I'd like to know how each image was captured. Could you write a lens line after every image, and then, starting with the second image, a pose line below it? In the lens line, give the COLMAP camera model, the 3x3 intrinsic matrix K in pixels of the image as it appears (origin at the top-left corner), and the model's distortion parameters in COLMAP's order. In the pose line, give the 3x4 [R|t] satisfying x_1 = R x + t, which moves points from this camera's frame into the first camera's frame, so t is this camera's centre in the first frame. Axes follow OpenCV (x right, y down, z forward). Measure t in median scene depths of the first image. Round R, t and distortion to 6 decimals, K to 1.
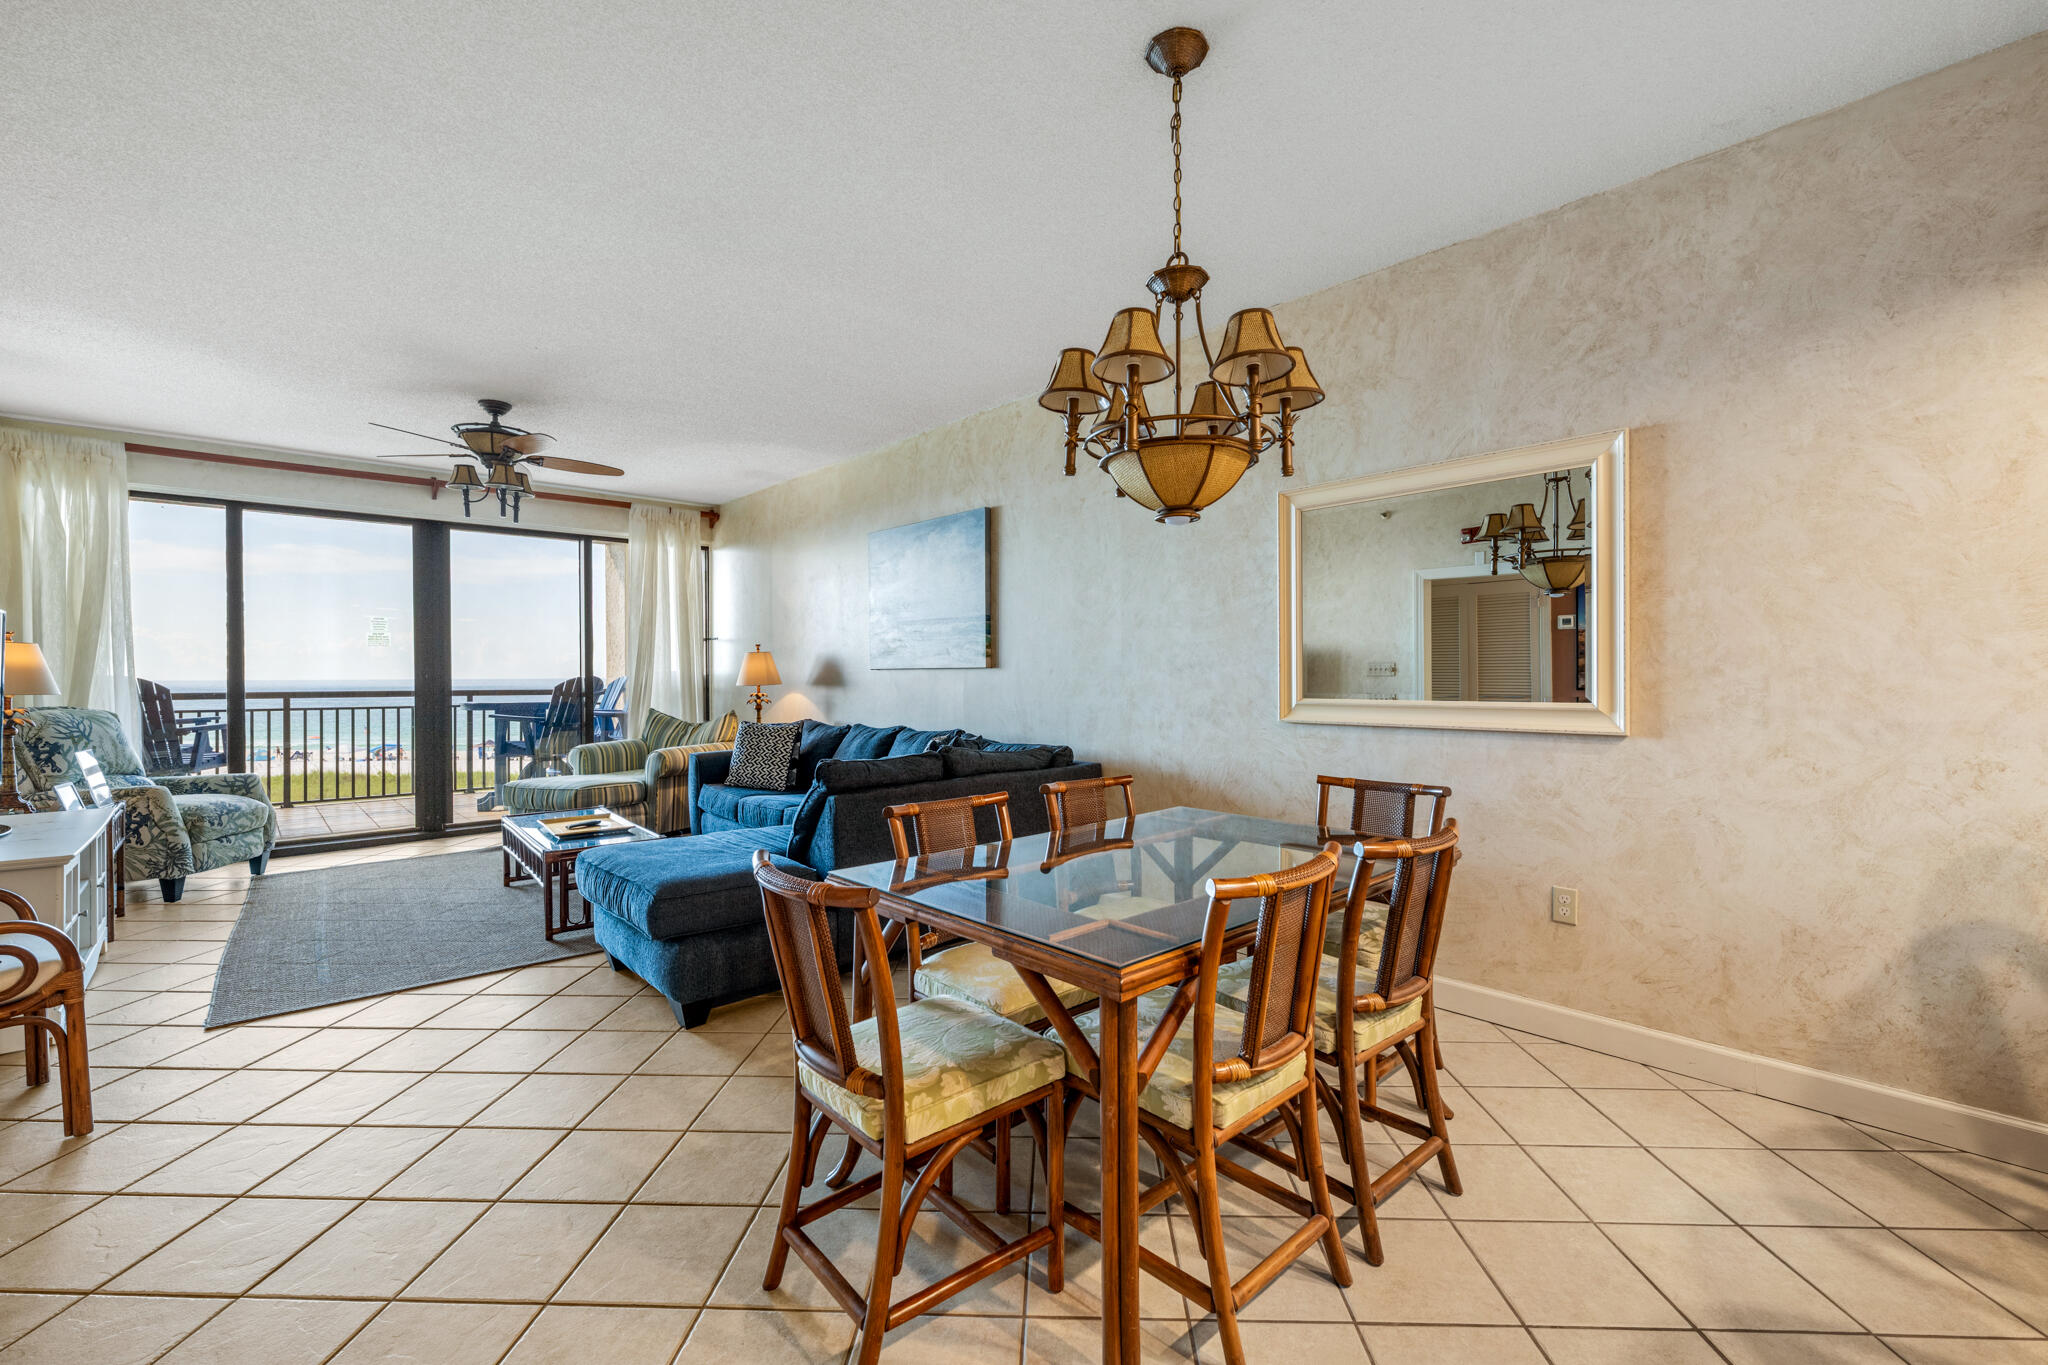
lens RADIAL K [[864.4, 0, 1032.4], [0, 864.4, 676.7], [0, 0, 1]] dist [-0.000377, 0.000384]
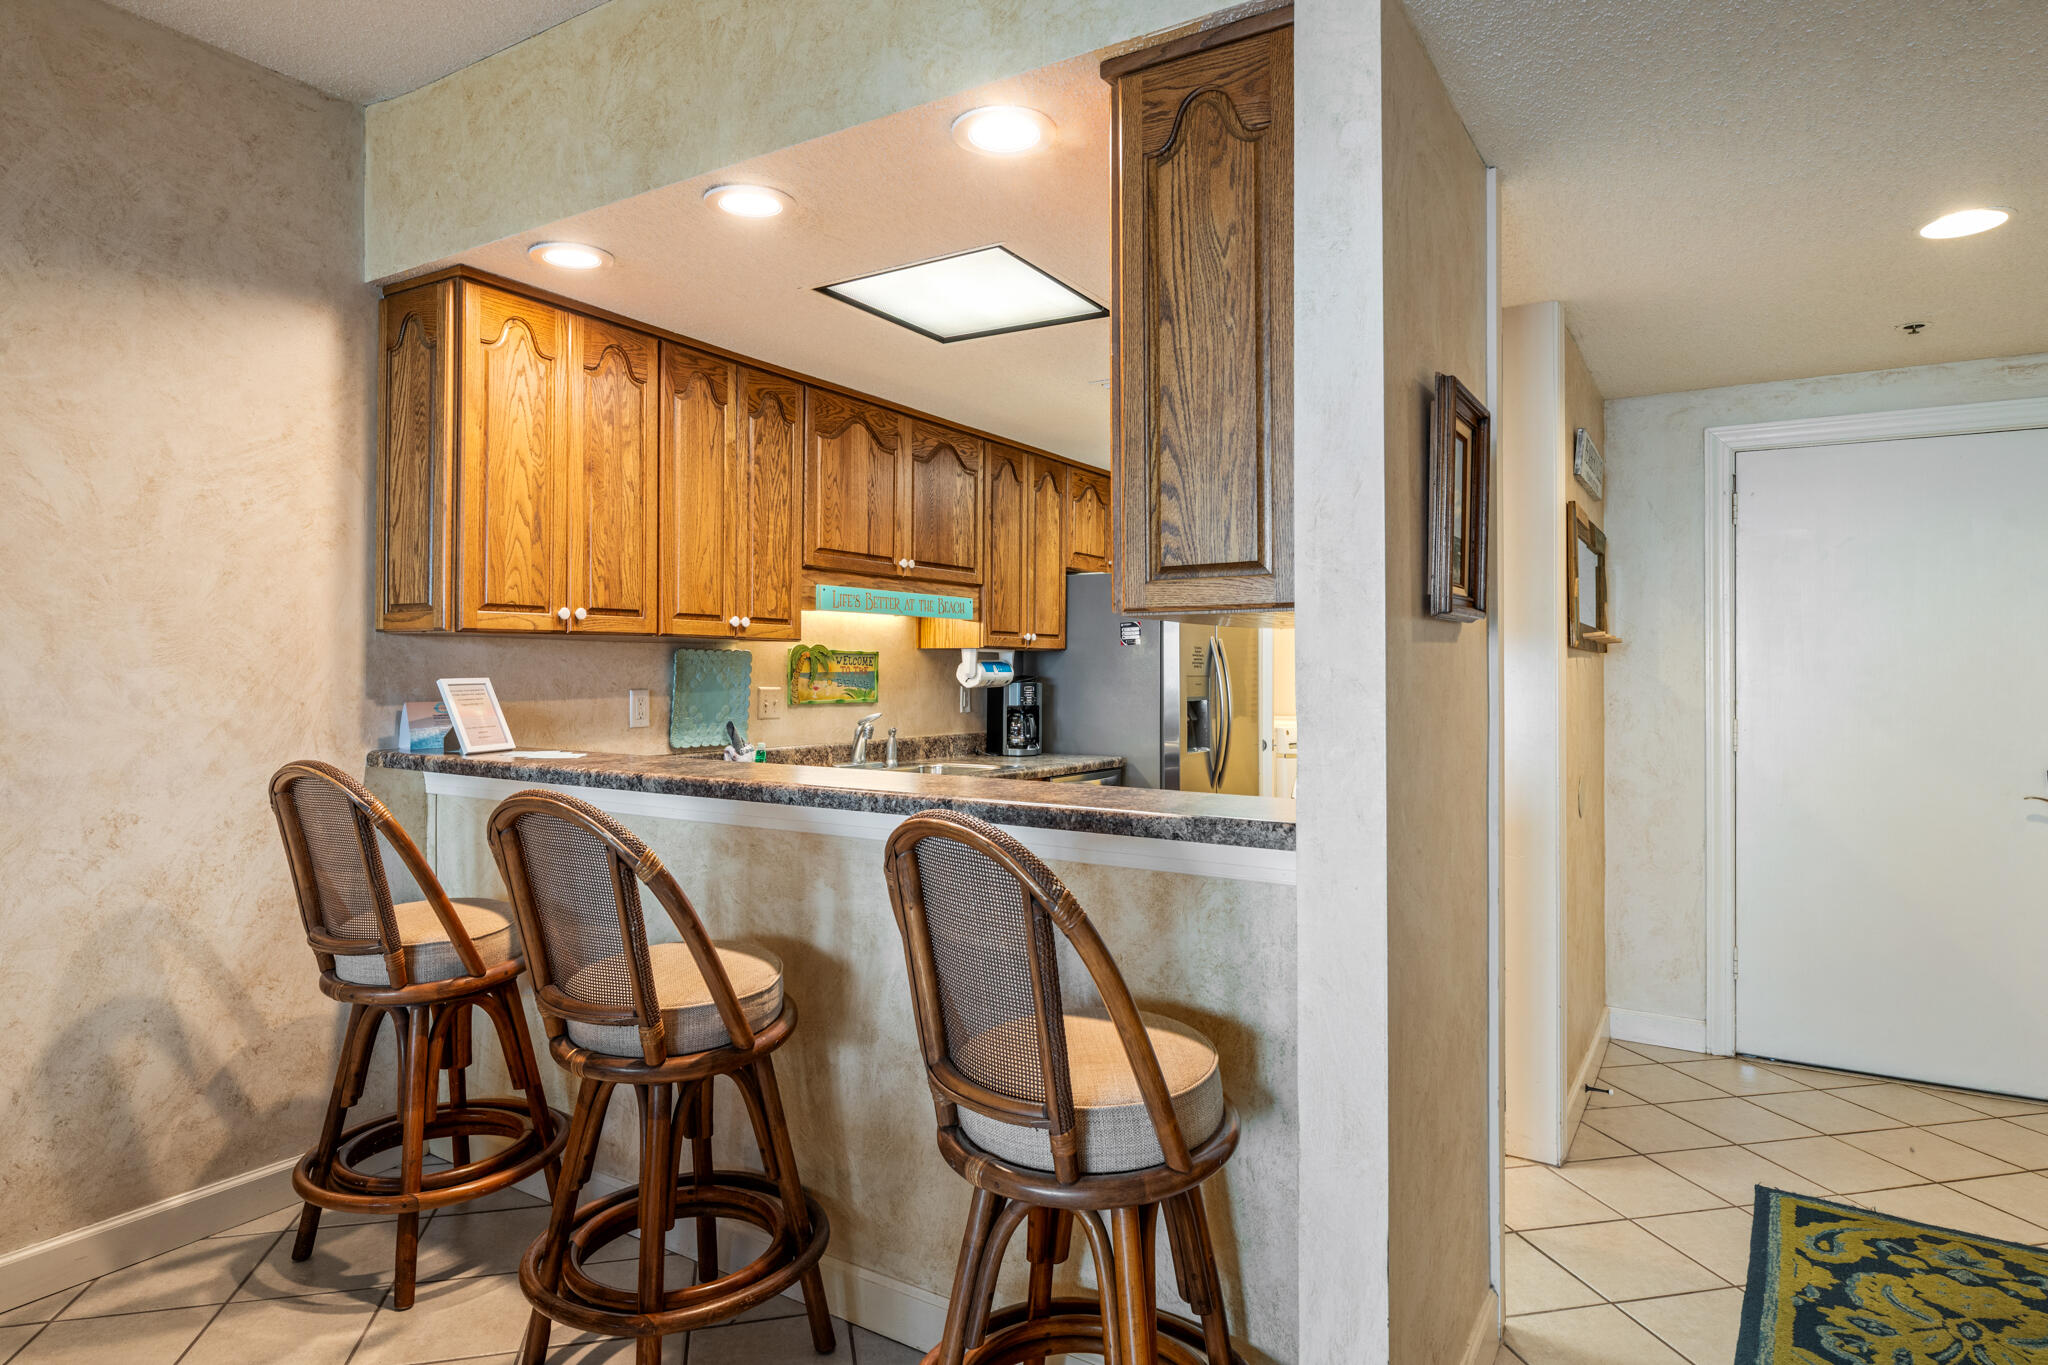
lens RADIAL K [[1180.6, 0, 1020.2], [0, 1180.6, 654.8], [0, 0, 1]] dist [0.000723, 0.000176]
pose [[-0.267609, 0.018448, 0.963351, -0.130333], [-0.002393, 0.999801, -0.019811, -0.018693], [-0.963525, -0.007607, -0.267512, 0.195756]]
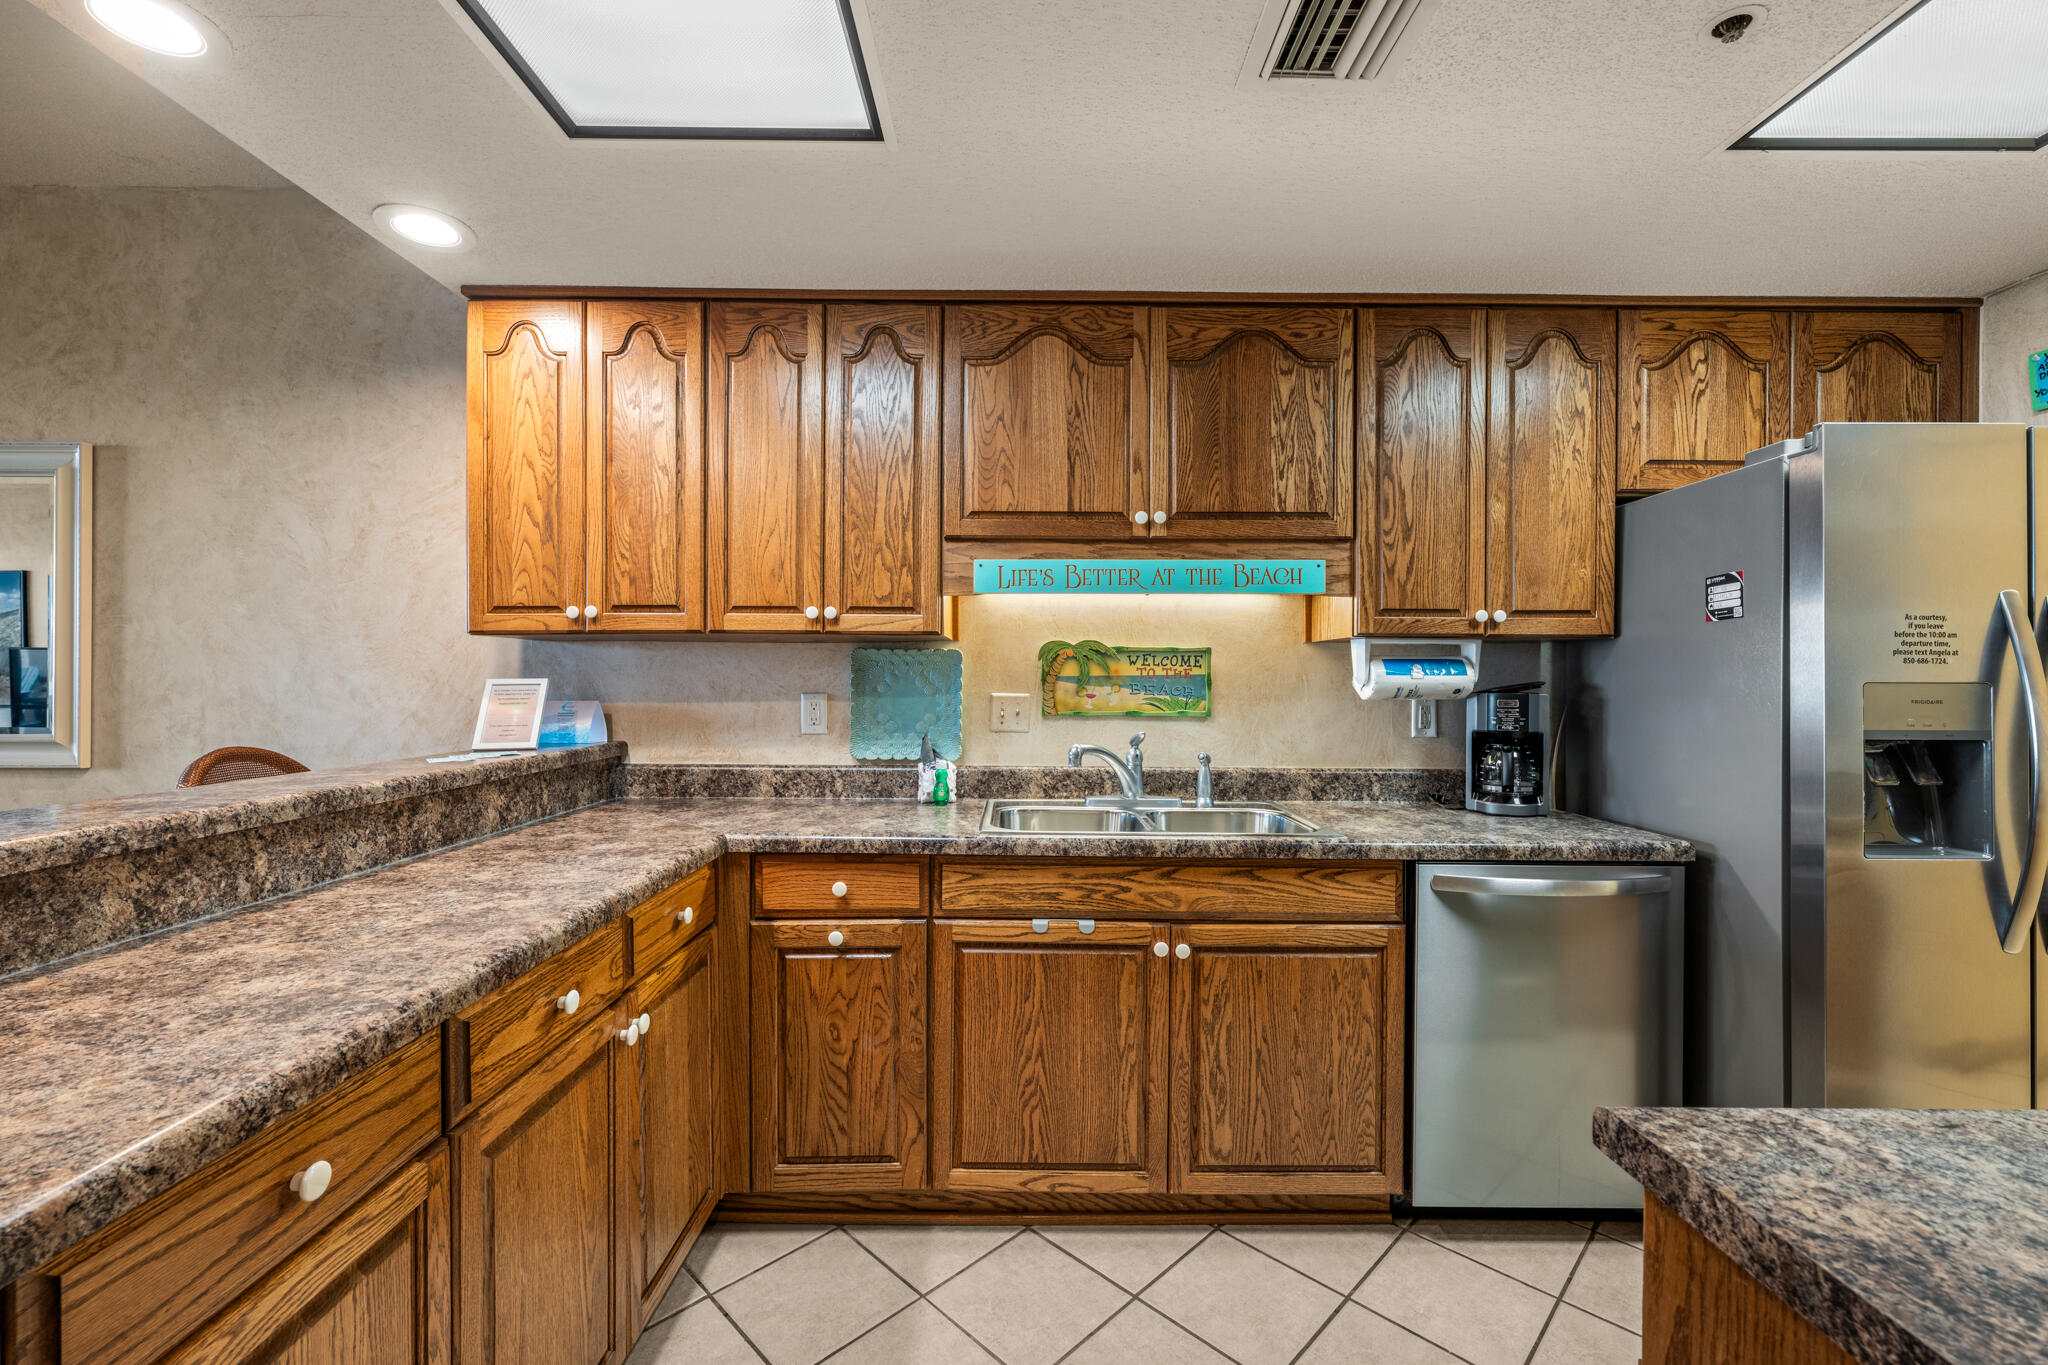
lens RADIAL K [[864.4, 0, 1011.8], [0, 864.4, 676.3], [0, 0, 1]] dist [-0.000377, 0.000384]
pose [[0.676123, 0.010019, 0.736721, 0.364397], [-0.008329, 0.999948, -0.005955, -0.018752], [-0.736742, -0.002110, 0.676171, -0.209224]]
